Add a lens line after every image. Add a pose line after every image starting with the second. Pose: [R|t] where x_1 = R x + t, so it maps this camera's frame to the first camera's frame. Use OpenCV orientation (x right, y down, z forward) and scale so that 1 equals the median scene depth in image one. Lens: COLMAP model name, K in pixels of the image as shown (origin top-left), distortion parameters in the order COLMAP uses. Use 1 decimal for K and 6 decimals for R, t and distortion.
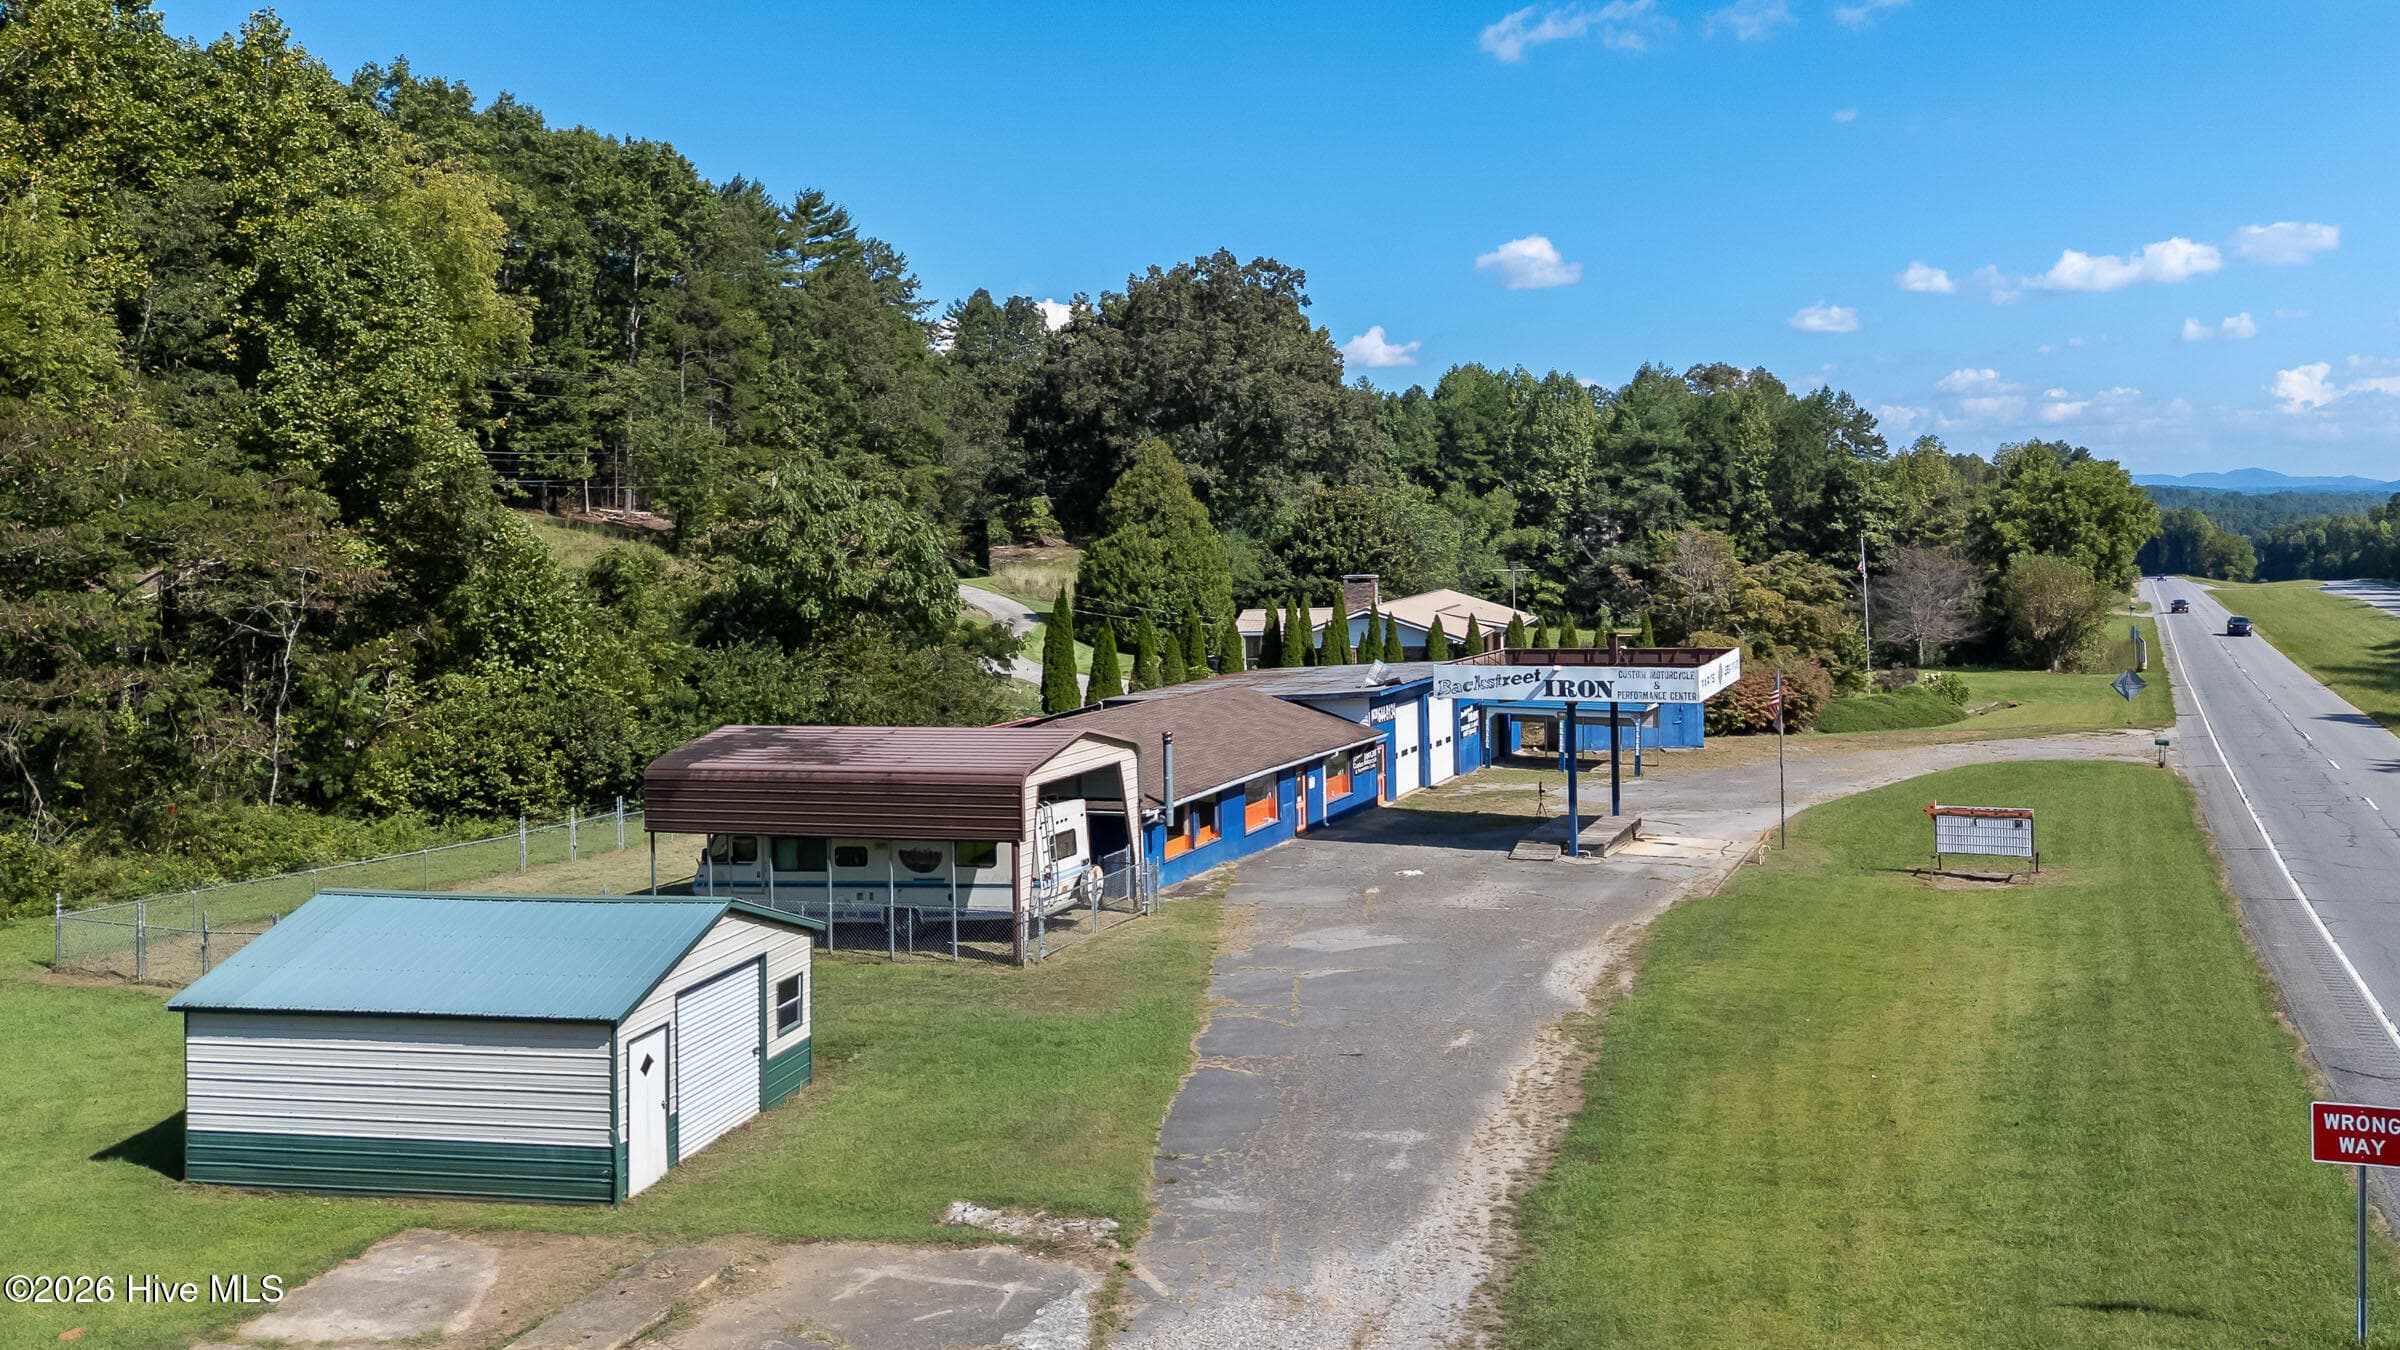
lens RADIAL K [[1756.8, 0, 1293.9], [0, 1756.8, 555.4], [0, 0, 1]] dist [0.121852, -0.174083]
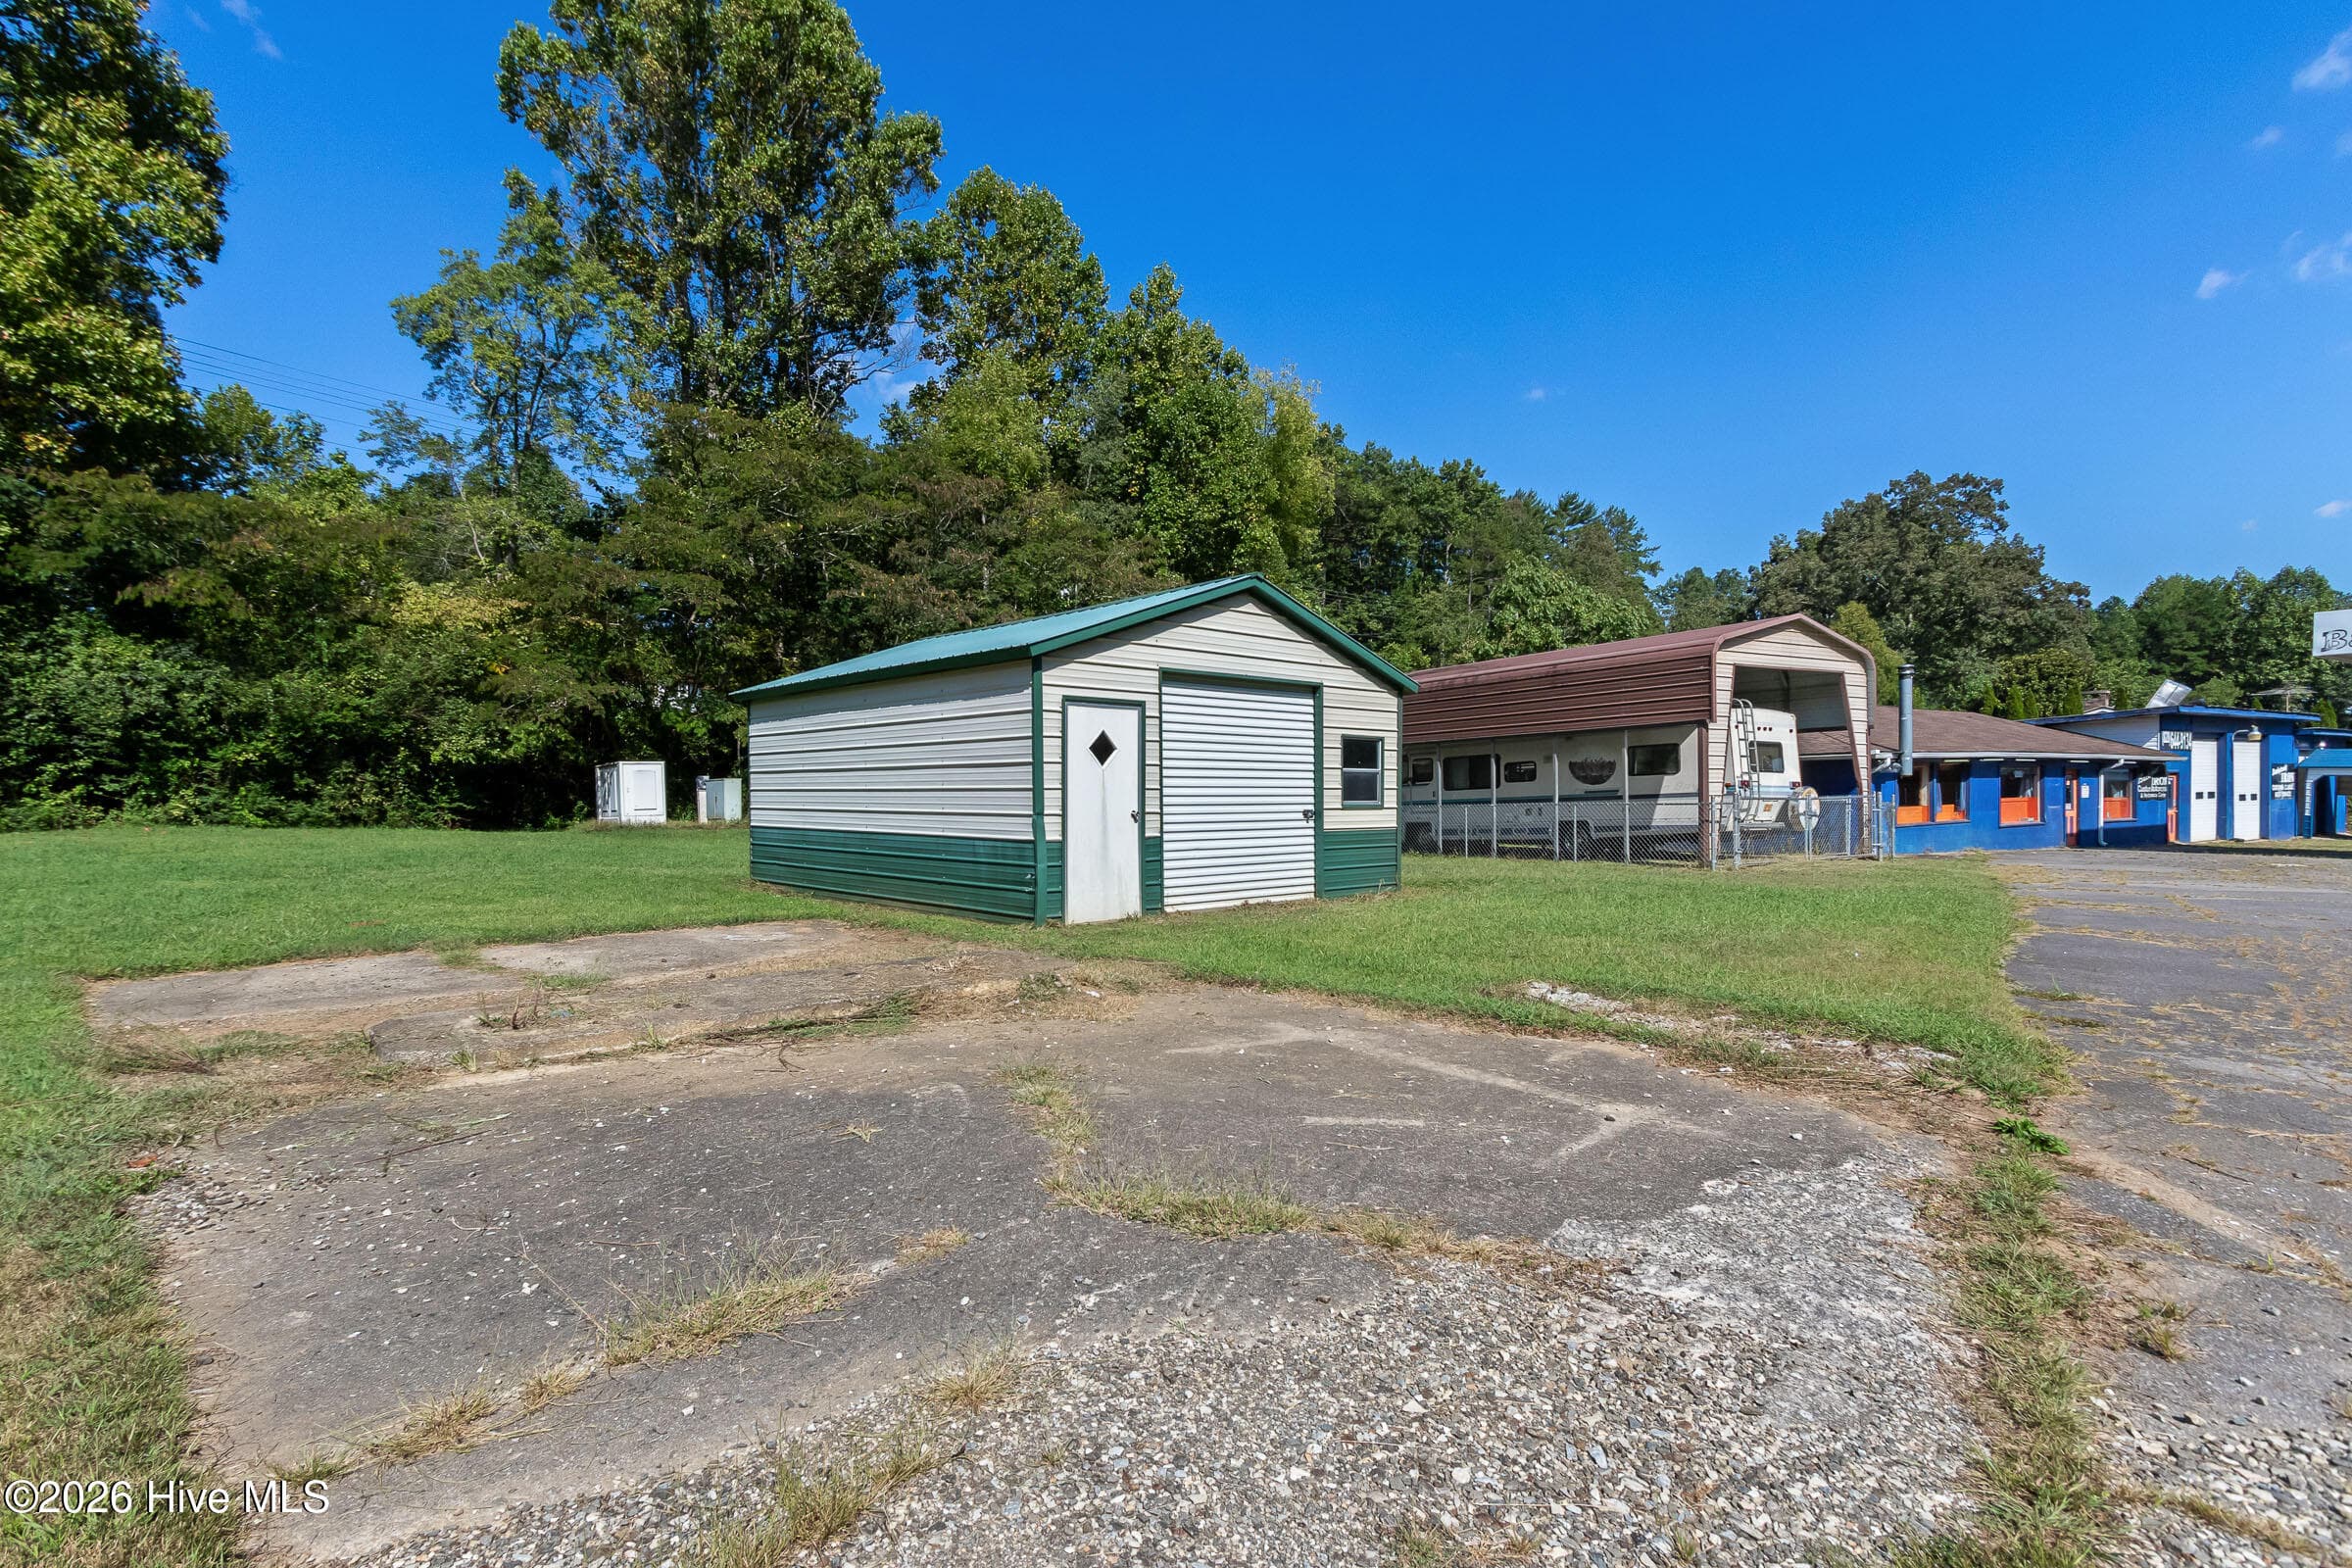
lens RADIAL K [[1065.3, 0, 1162.0], [0, 1065.3, 815.2], [0, 0, 1]] dist [-0.002658, -0.000777]
pose [[0.802062, 0.019360, -0.596926, -0.043029], [-0.009399, 0.999760, 0.019796, 0.137419], [0.597166, -0.010267, 0.802052, 0.308936]]
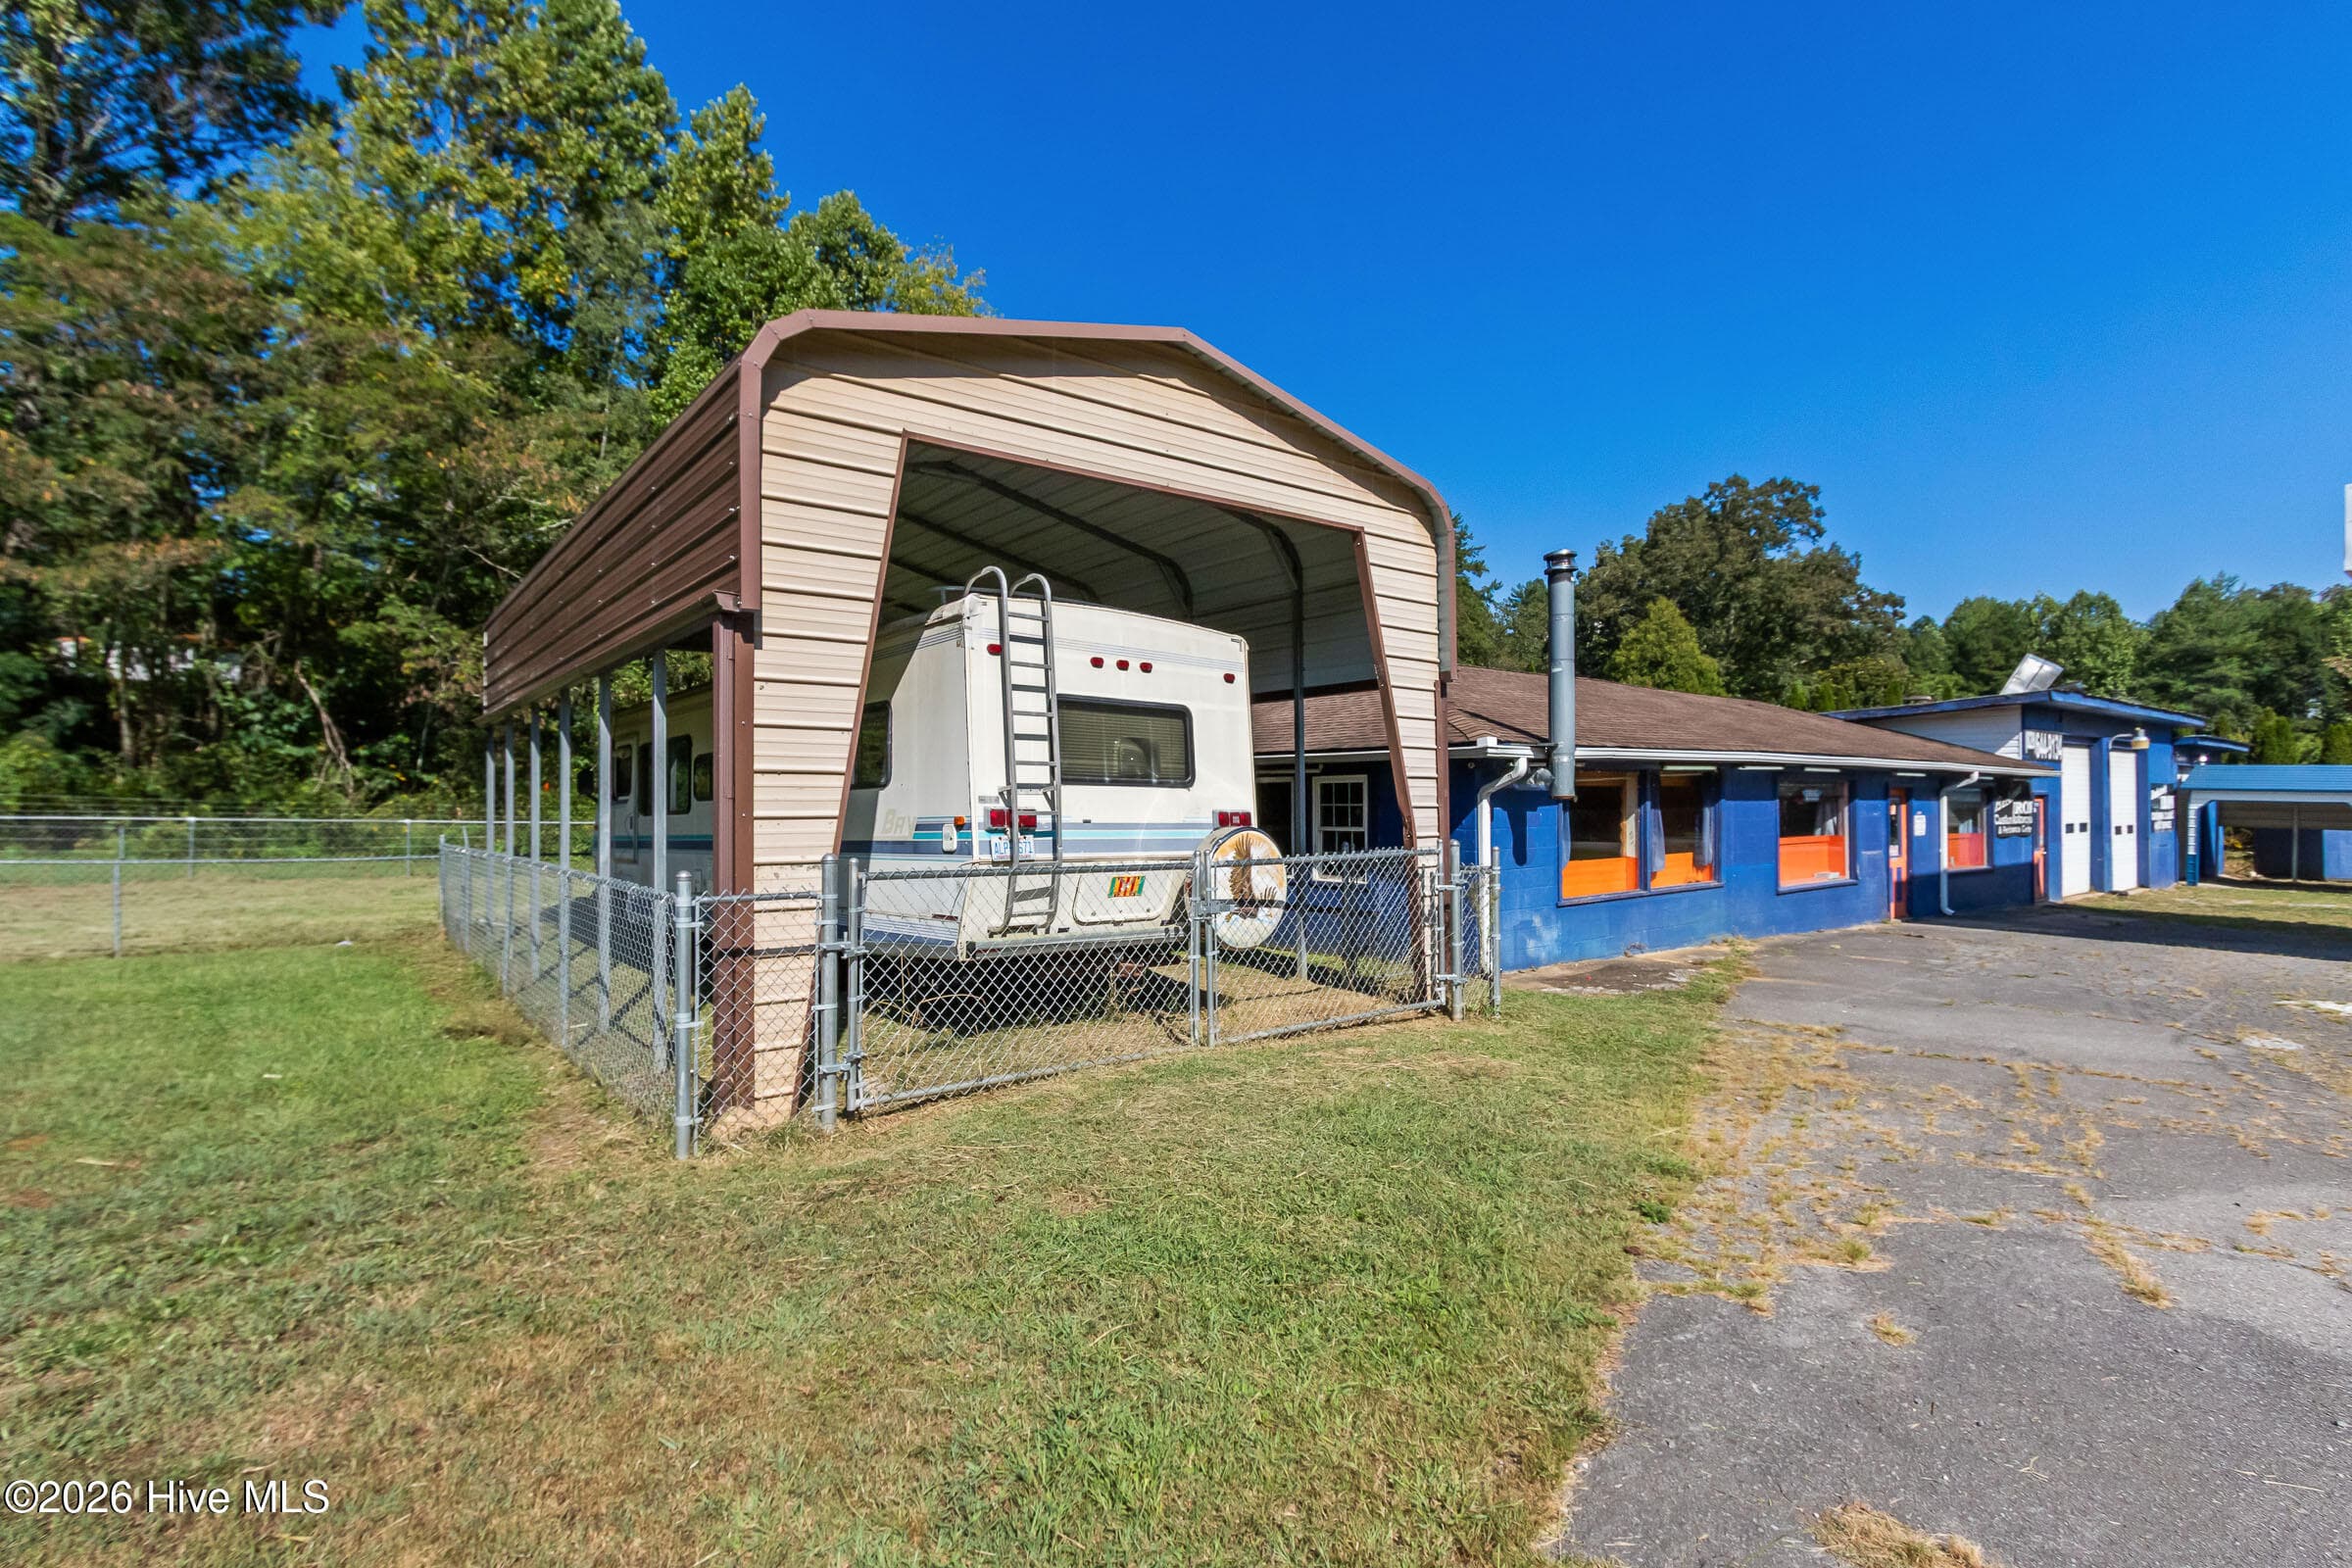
lens RADIAL K [[1049.6, 0, 1176.0], [0, 1049.6, 784.0], [0, 0, 1]] dist [0.000433, -0.000230]
pose [[0.863785, 0.009994, -0.503761, -0.023974], [-0.021407, 0.999628, -0.016874, 0.129473], [0.503405, 0.025359, 0.863678, 0.633153]]
